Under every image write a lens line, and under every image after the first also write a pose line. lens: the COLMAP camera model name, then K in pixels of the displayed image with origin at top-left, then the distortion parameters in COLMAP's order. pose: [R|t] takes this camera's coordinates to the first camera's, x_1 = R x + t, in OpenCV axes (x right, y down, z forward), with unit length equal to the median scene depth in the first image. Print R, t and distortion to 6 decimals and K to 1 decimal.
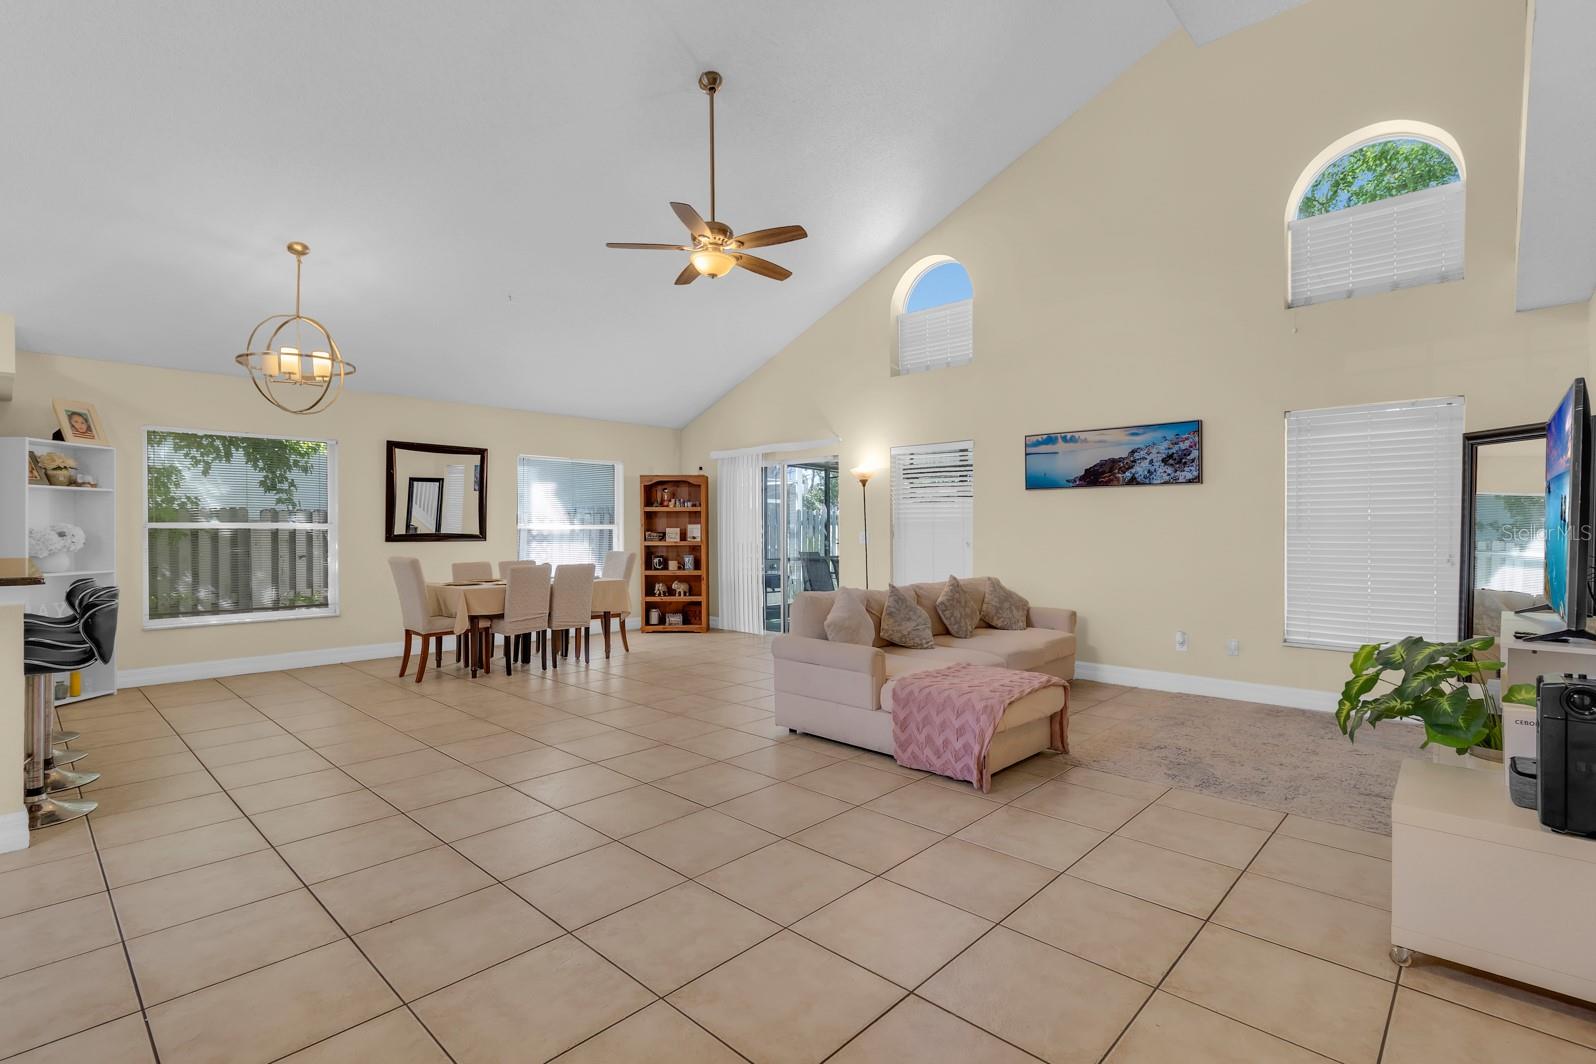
lens RADIAL K [[745.0, 0, 807.6], [0, 745.0, 537.0], [0, 0, 1]] dist [0.000595, 0.002554]
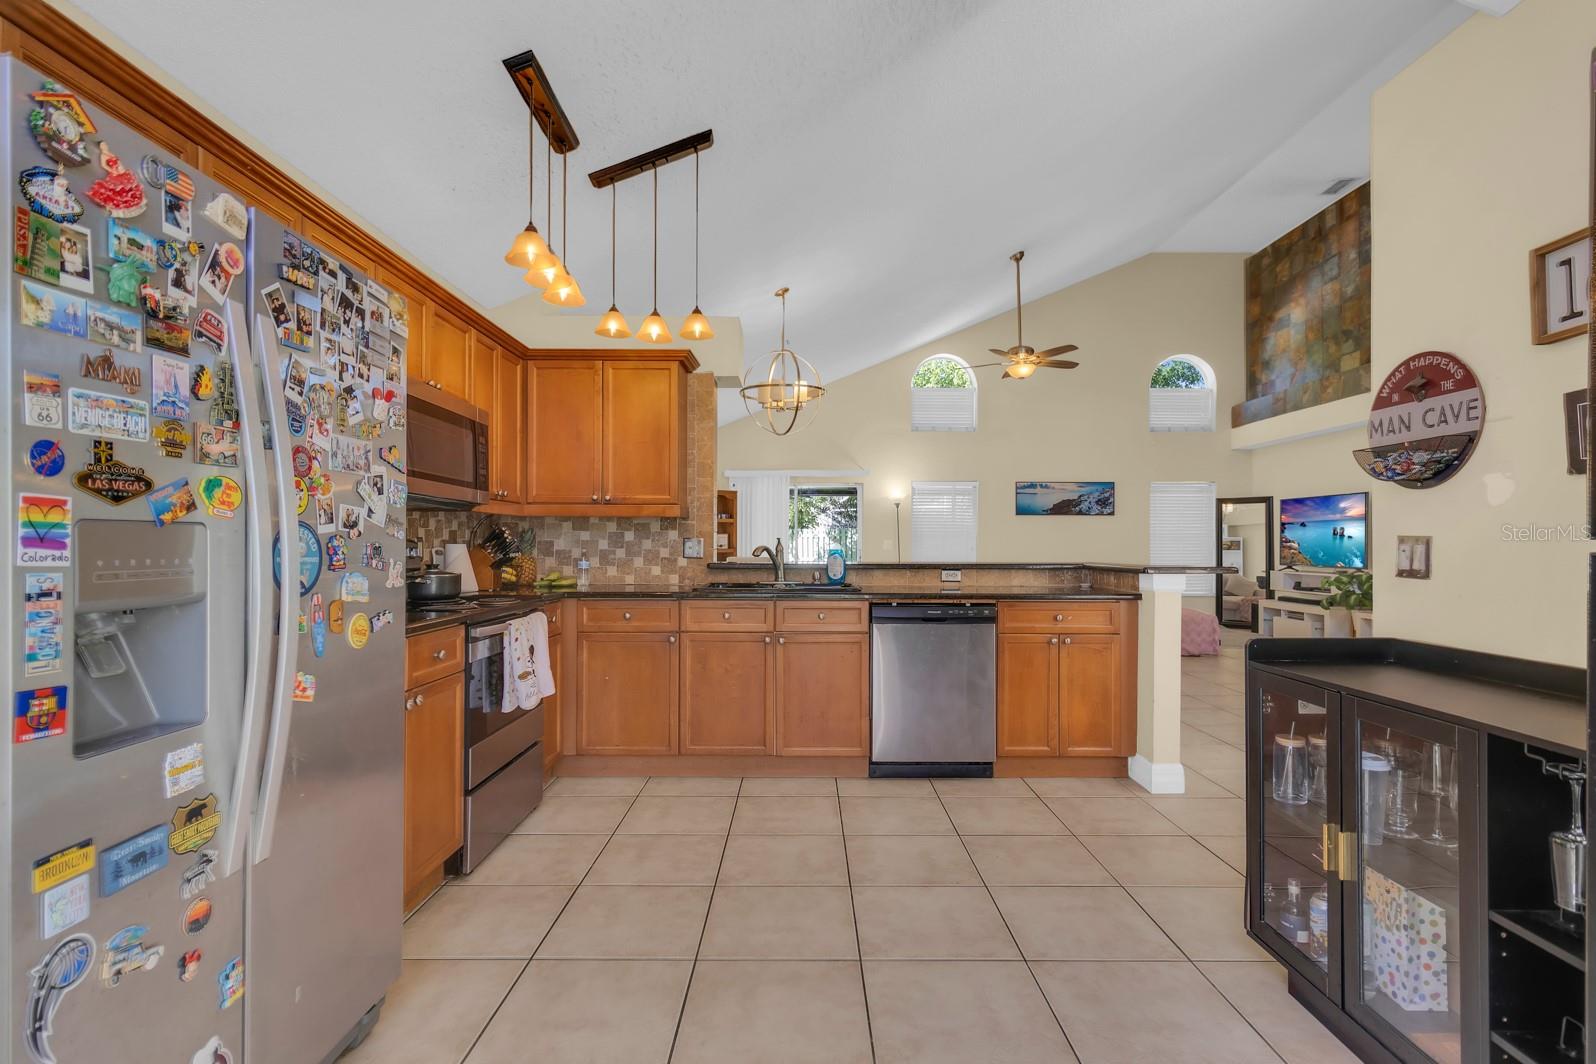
lens RADIAL K [[745.0, 0, 806.1], [0, 745.0, 536.6], [0, 0, 1]] dist [0.000595, 0.002554]
pose [[0.736990, 0.007564, 0.675861, -1.220262], [0.003636, 0.999879, -0.015155, 0.008506], [-0.675894, 0.013626, 0.736873, 0.110477]]
